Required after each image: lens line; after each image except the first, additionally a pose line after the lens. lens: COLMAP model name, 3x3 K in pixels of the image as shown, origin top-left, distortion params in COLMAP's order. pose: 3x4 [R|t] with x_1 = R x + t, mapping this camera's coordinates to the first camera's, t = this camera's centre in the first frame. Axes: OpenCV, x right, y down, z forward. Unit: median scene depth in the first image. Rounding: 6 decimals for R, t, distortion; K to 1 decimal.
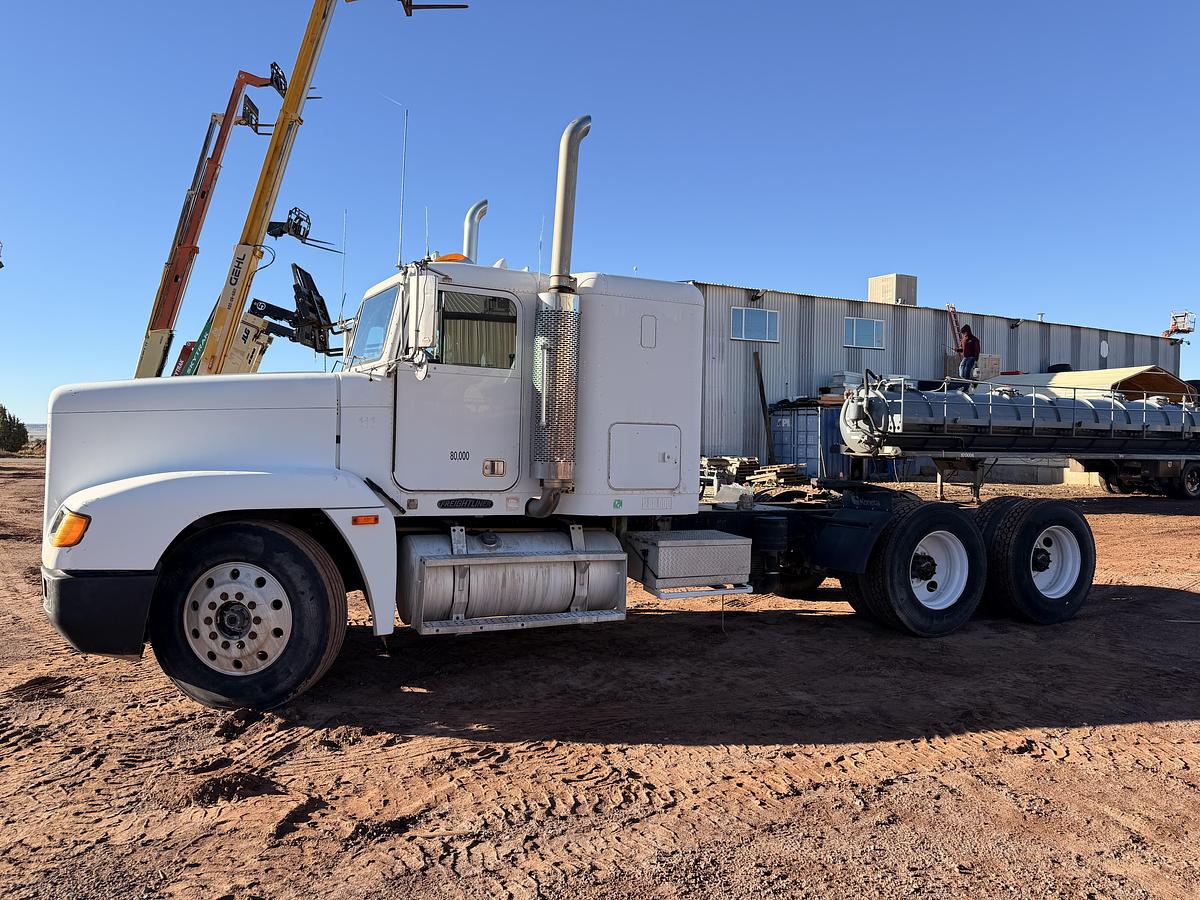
lens RADIAL K [[846.9, 0, 600.0], [0, 846.9, 450.0], [0, 0, 1]] dist [0.063458, -0.090688]
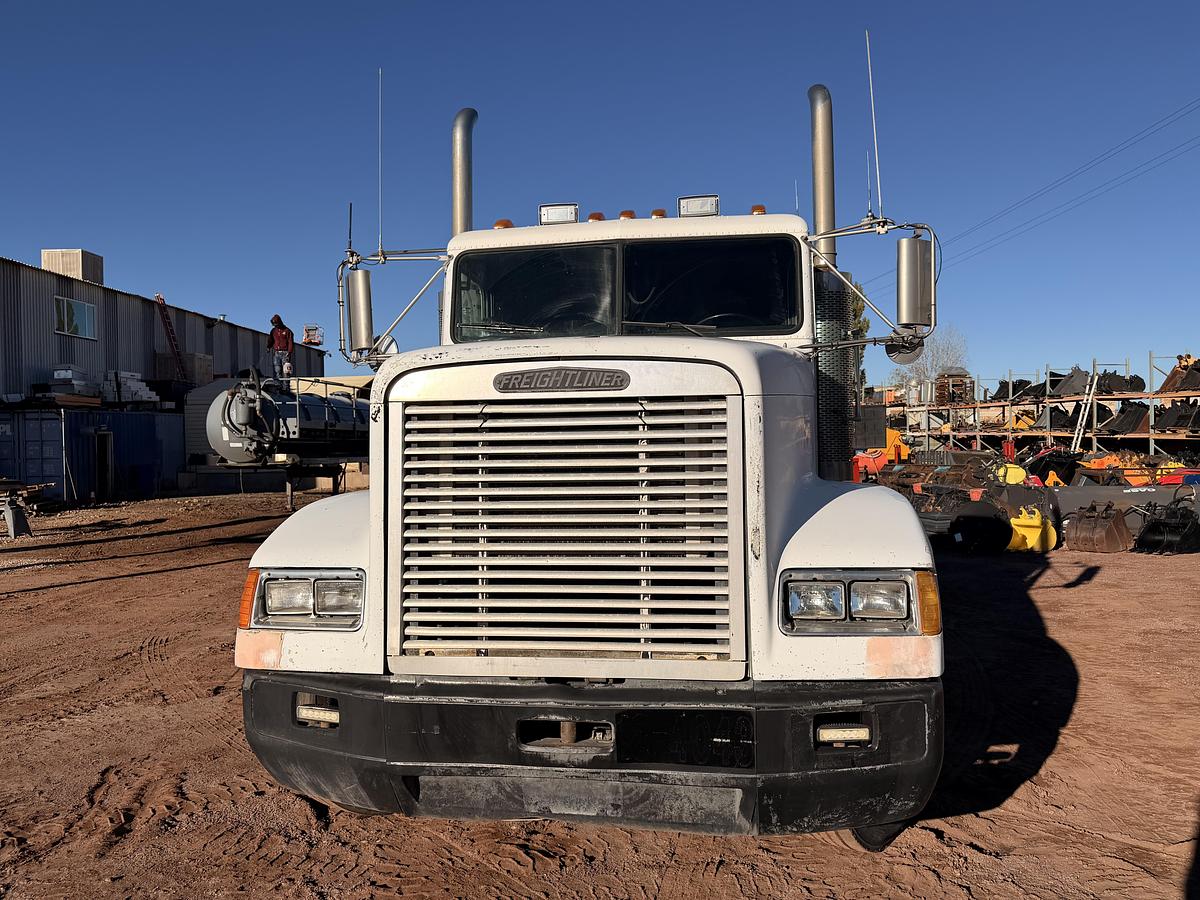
lens RADIAL K [[948.2, 0, 529.3], [0, 948.2, 435.8], [0, 0, 1]] dist [0.064549, -0.004010]
pose [[0.536608, -0.011501, 0.843753, -1.150124], [0.035357, 0.999335, -0.008865, -0.016283], [-0.843091, 0.034589, 0.536658, 0.781553]]
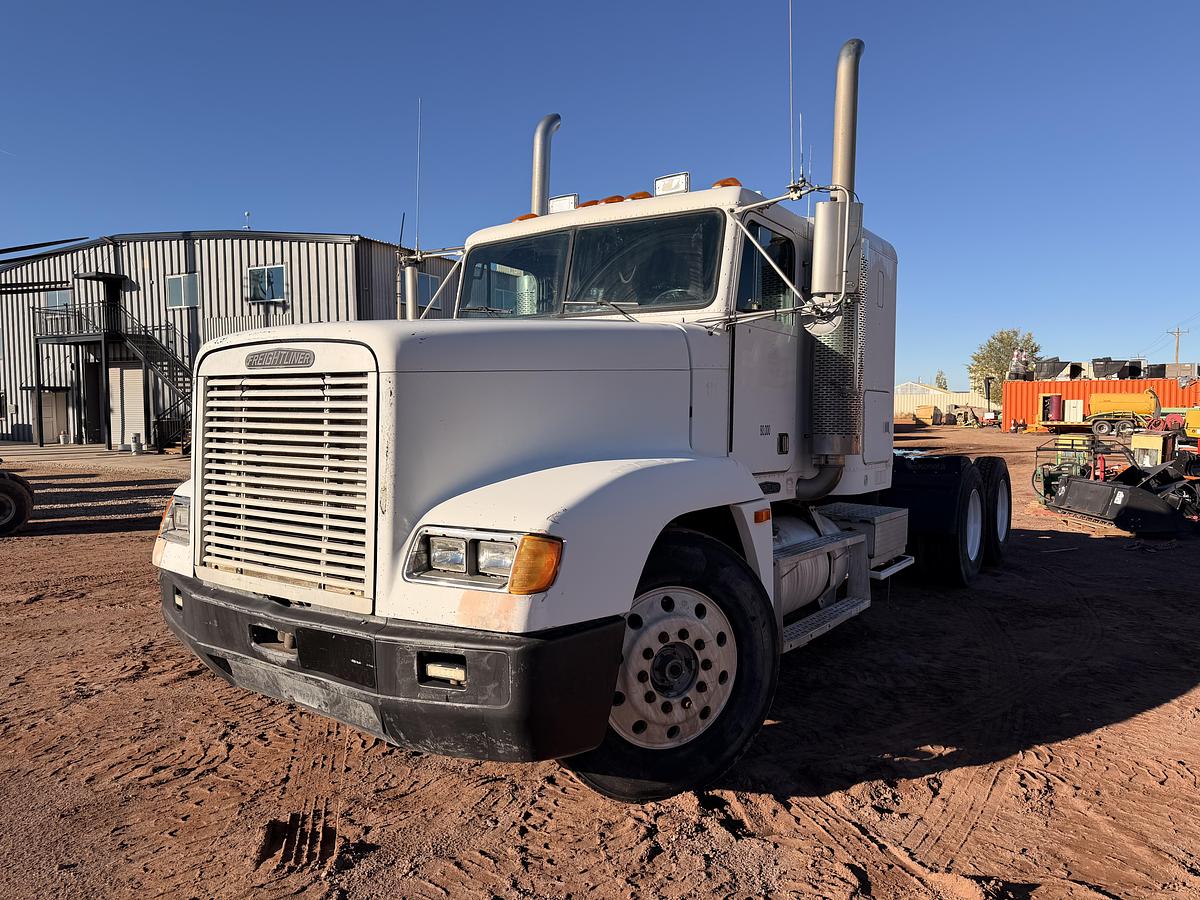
lens RADIAL K [[846.9, 0, 600.0], [0, 846.9, 450.0], [0, 0, 1]] dist [0.063458, -0.090688]
pose [[0.864466, -0.033041, 0.501605, -0.781016], [0.014201, 0.999044, 0.041334, -0.009605], [-0.502491, -0.028609, 0.864109, 0.411855]]
